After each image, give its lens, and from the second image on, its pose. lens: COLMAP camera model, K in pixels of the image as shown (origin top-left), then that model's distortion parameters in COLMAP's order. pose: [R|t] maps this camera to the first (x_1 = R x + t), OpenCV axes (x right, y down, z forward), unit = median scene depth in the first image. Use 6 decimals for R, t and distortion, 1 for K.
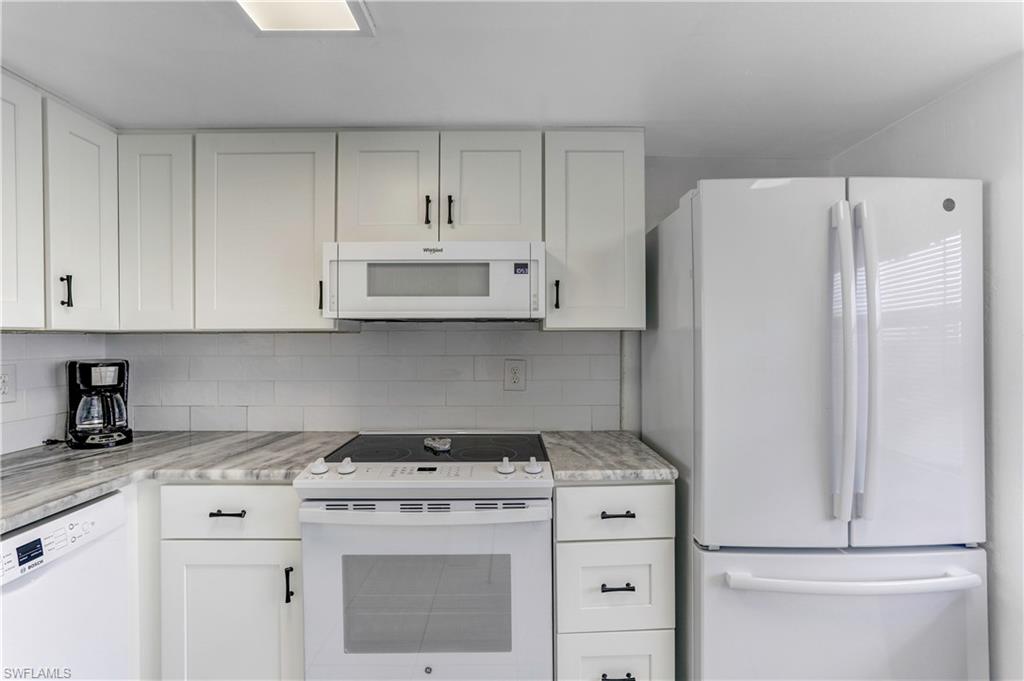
lens RADIAL K [[495.1, 0, 513.3], [0, 495.1, 342.8], [0, 0, 1]] dist [-0.044958, 0.024006]
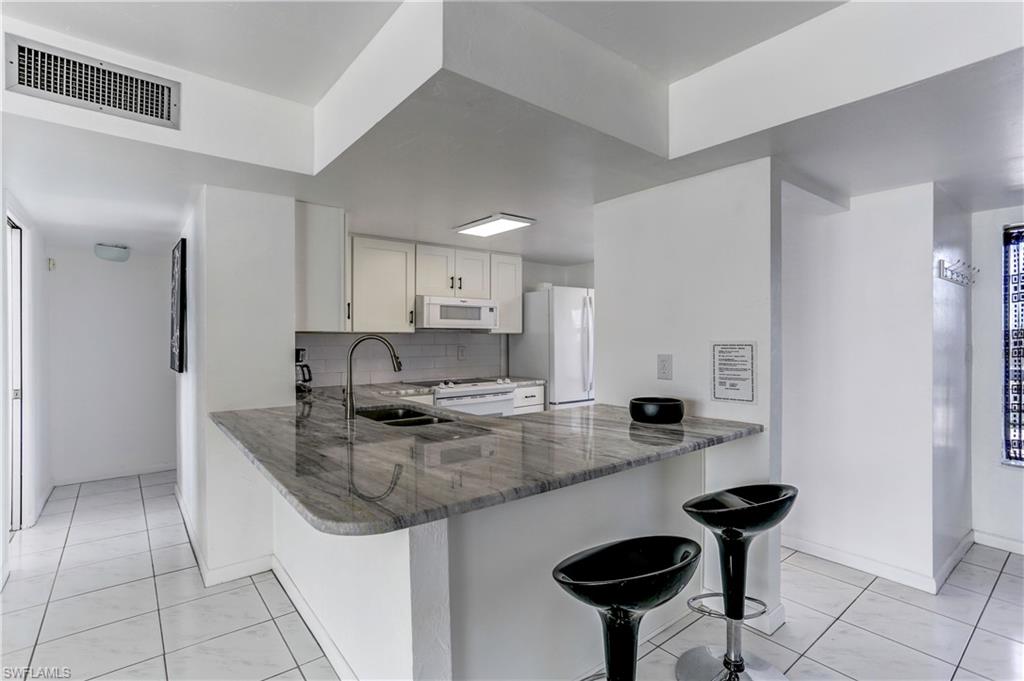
lens RADIAL K [[495.1, 0, 506.1], [0, 495.1, 339.0], [0, 0, 1]] dist [-0.044958, 0.024006]
pose [[0.803956, 0.000513, 0.594688, -1.492306], [0.003316, 0.999980, -0.005347, 0.019196], [-0.594679, 0.006271, 0.803939, -1.165358]]
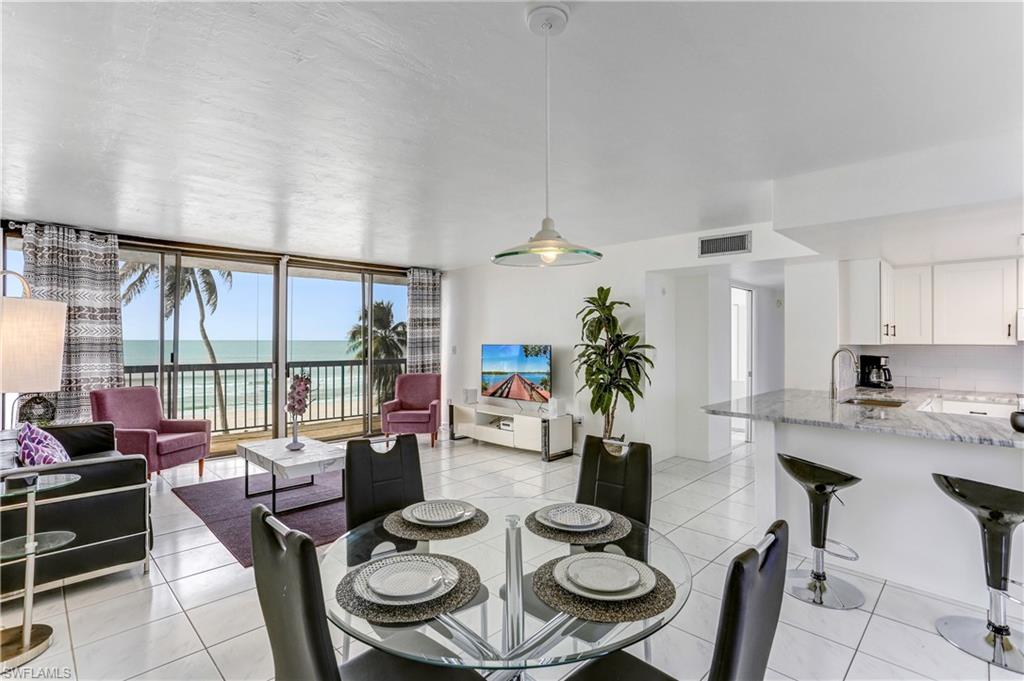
lens RADIAL K [[495.1, 0, 520.0], [0, 495.1, 337.0], [0, 0, 1]] dist [-0.044958, 0.024006]
pose [[0.694811, 0.000887, -0.719191, -0.357508], [-0.013421, 0.999841, -0.011733, -0.004901], [0.719067, 0.017805, 0.694713, -2.449110]]
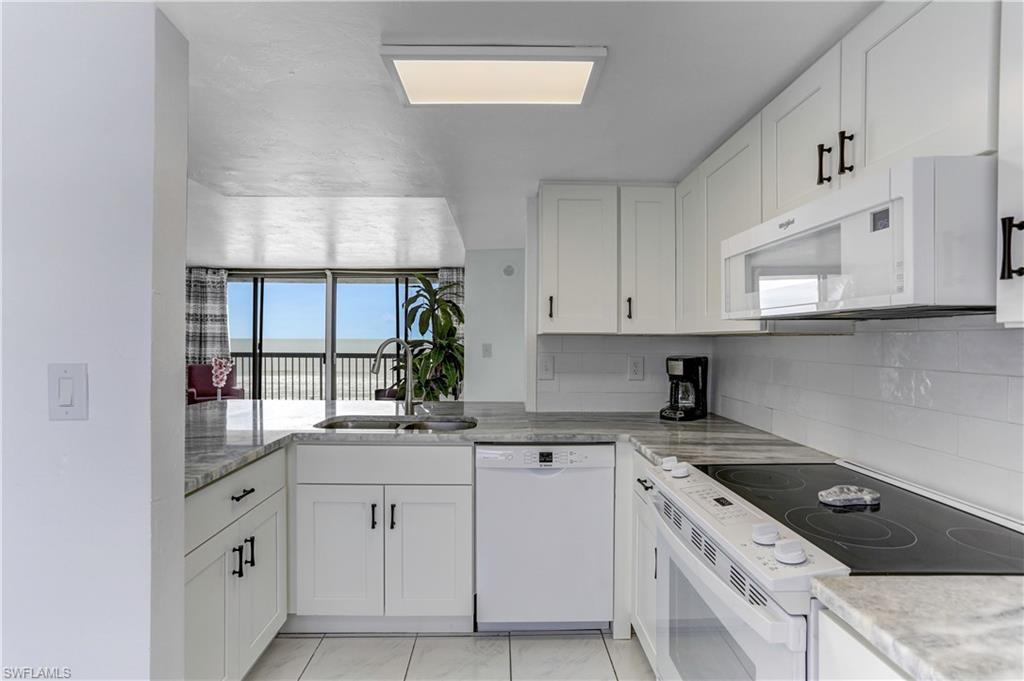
lens RADIAL K [[495.1, 0, 510.6], [0, 495.1, 342.0], [0, 0, 1]] dist [-0.044958, 0.024006]
pose [[0.010391, 0.008715, -0.999908, 0.569746], [-0.016299, 0.999831, 0.008545, -0.008289], [0.999813, 0.016209, 0.010532, 0.574174]]
